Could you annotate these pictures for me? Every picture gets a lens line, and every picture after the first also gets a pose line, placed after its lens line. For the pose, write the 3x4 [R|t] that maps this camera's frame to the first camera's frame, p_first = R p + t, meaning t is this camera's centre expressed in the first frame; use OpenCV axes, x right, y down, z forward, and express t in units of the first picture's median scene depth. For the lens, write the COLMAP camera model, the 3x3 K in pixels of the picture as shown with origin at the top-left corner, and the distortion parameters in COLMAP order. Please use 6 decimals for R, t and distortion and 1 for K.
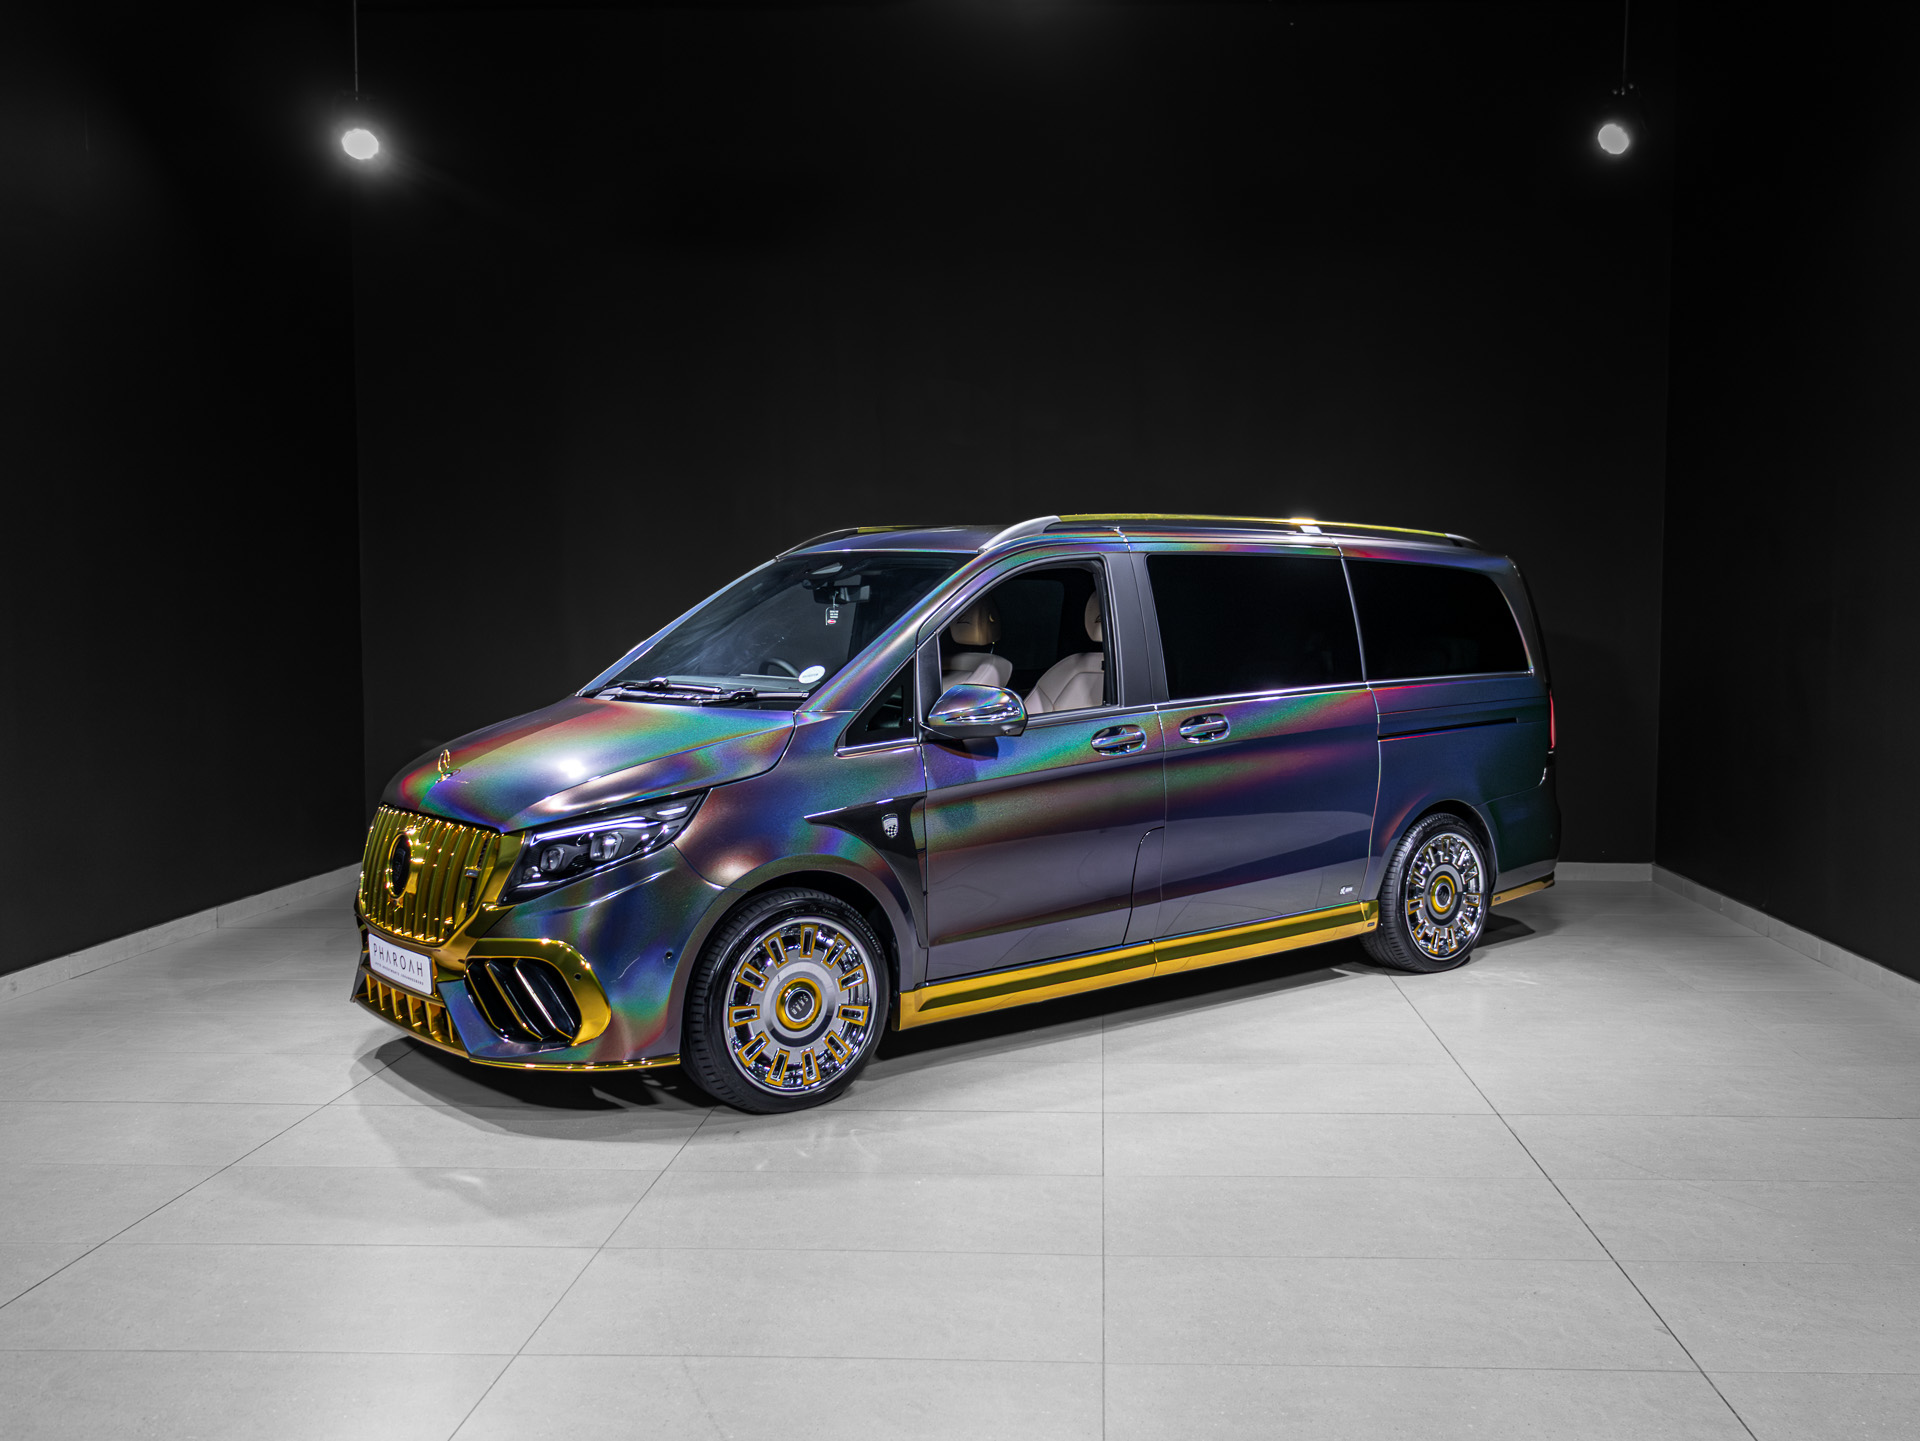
lens RADIAL K [[1797.6, 0, 1023.8], [0, 1797.6, 725.3], [0, 0, 1]] dist [0.002896, 0.000000]
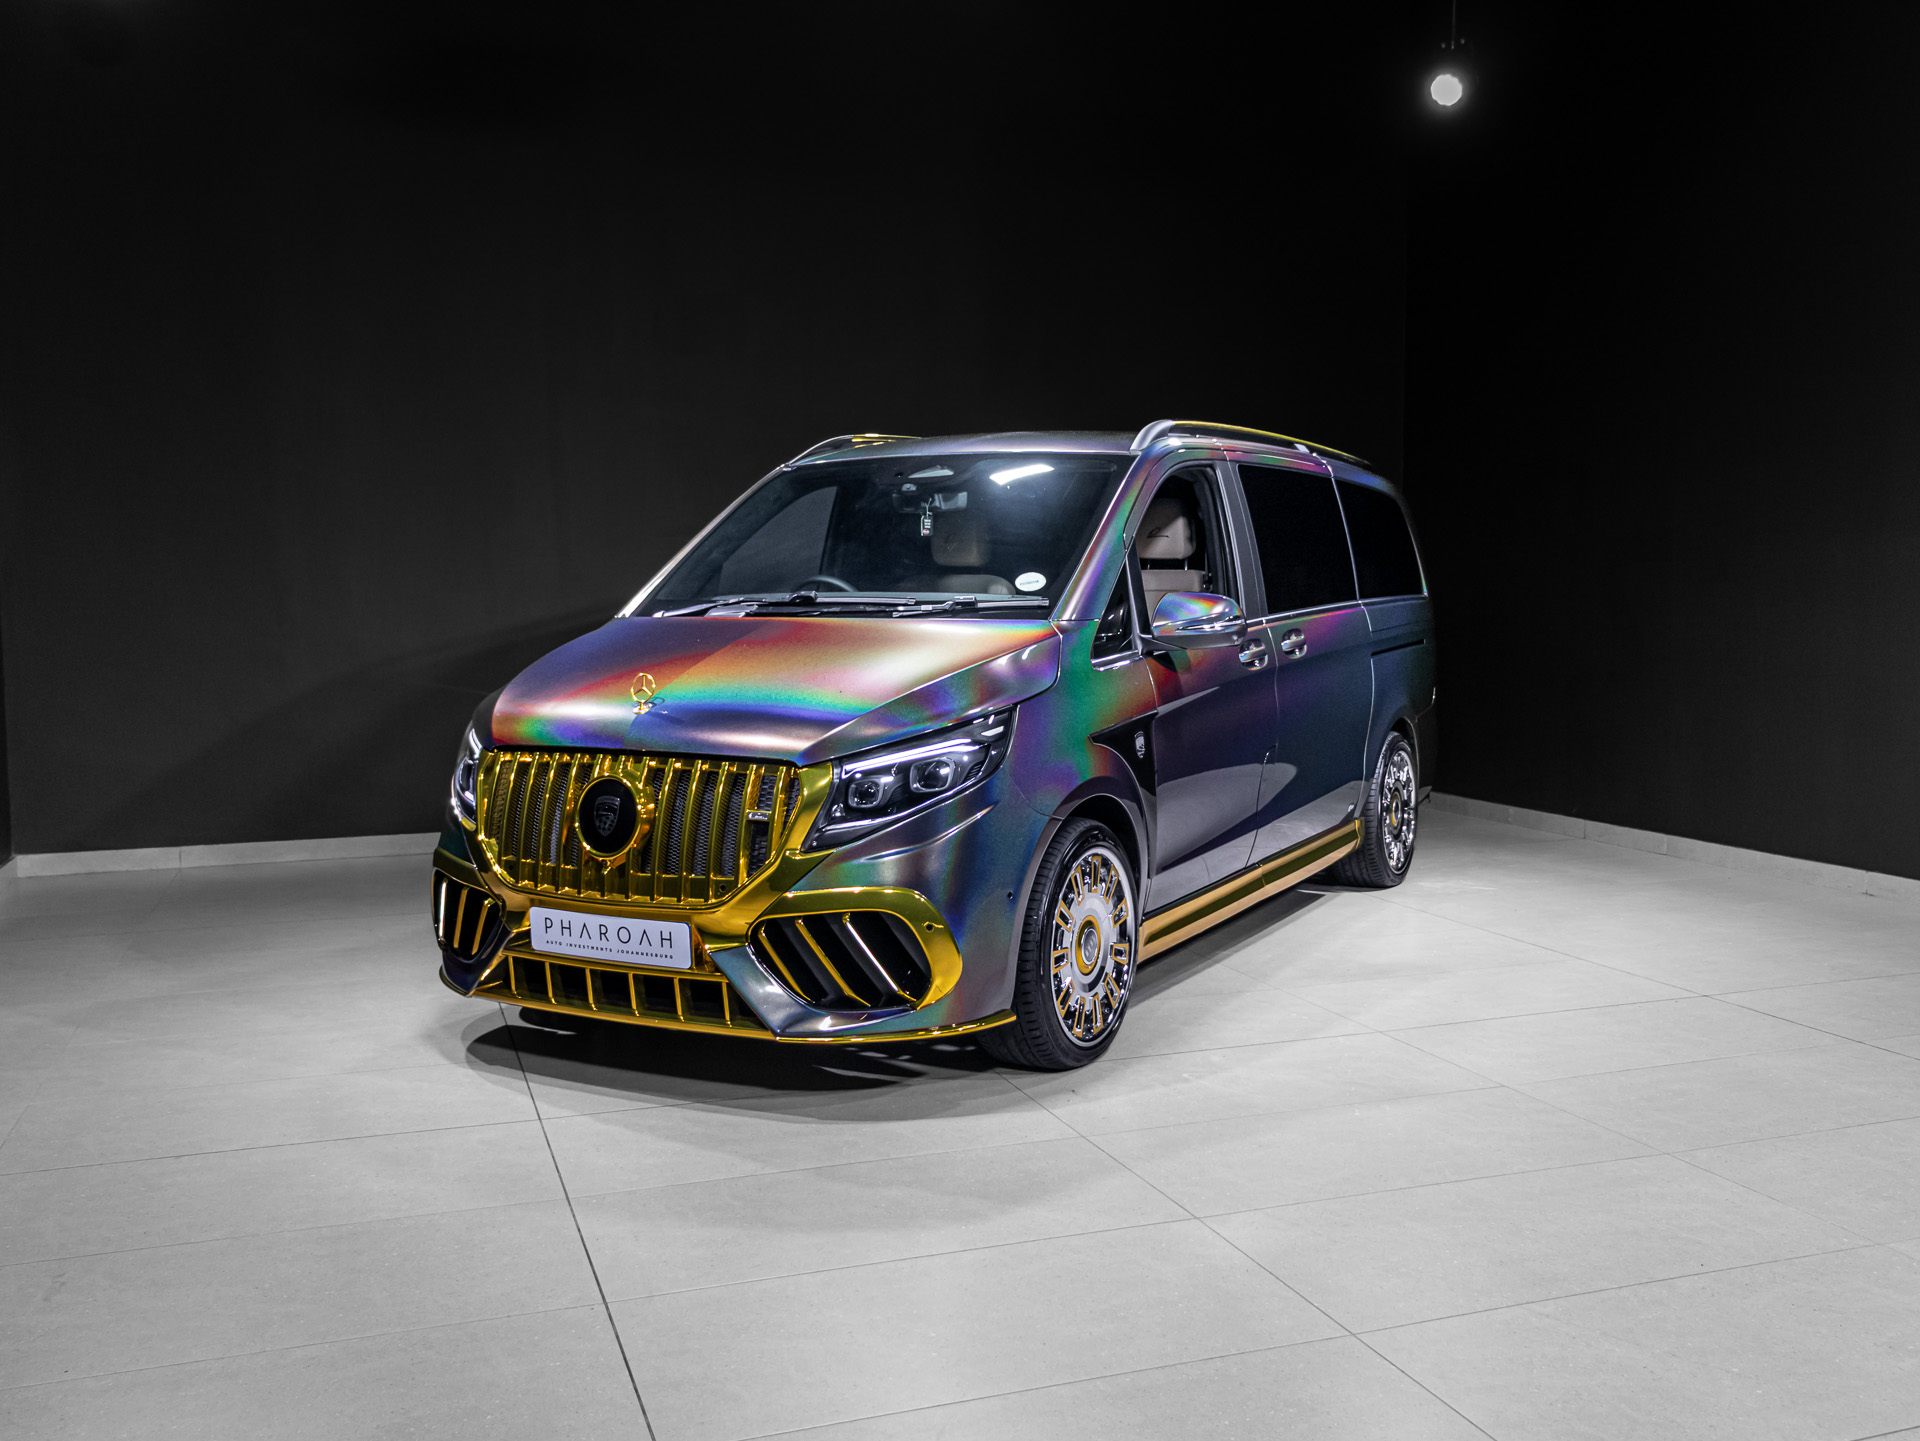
lens RADIAL K [[1797.6, 0, 1017.5], [0, 1797.6, 722.9], [0, 0, 1]] dist [0.002896, 0.000000]
pose [[0.928755, -0.036790, 0.368864, -0.471521], [0.033397, 0.999321, 0.015582, 0.028935], [-0.369186, -0.002153, 0.929353, 0.177586]]
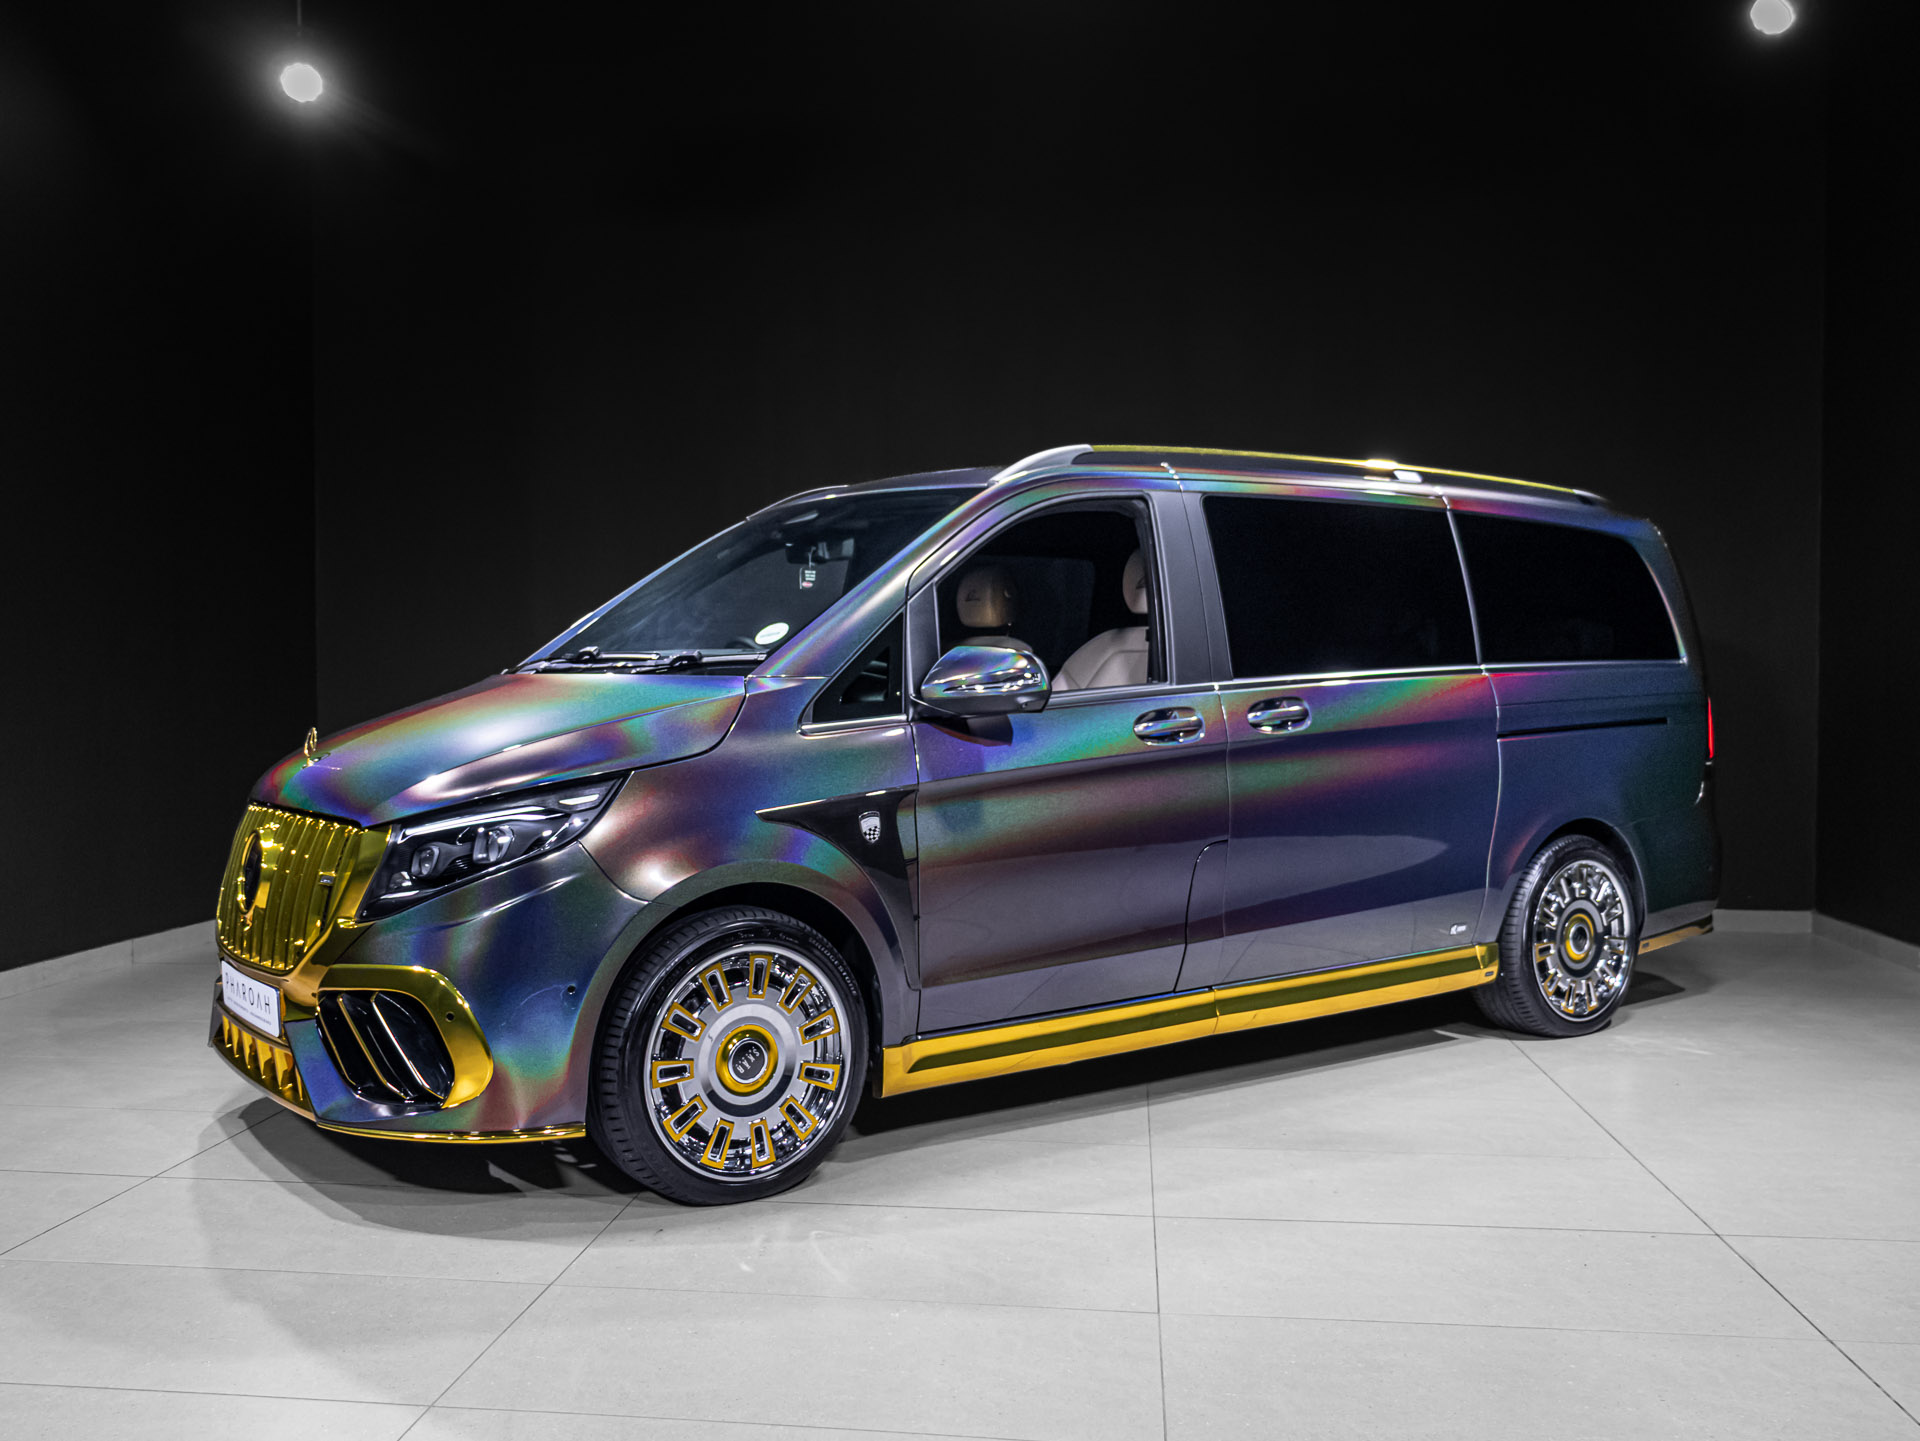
lens RADIAL K [[1797.6, 0, 858.5], [0, 1797.6, 696.0], [0, 0, 1]] dist [0.002896, 0.000000]
pose [[0.994285, -0.002252, -0.106734, 0.002533], [-0.003103, 0.998745, -0.049983, 0.039002], [0.106713, 0.050028, 0.993030, 0.239507]]
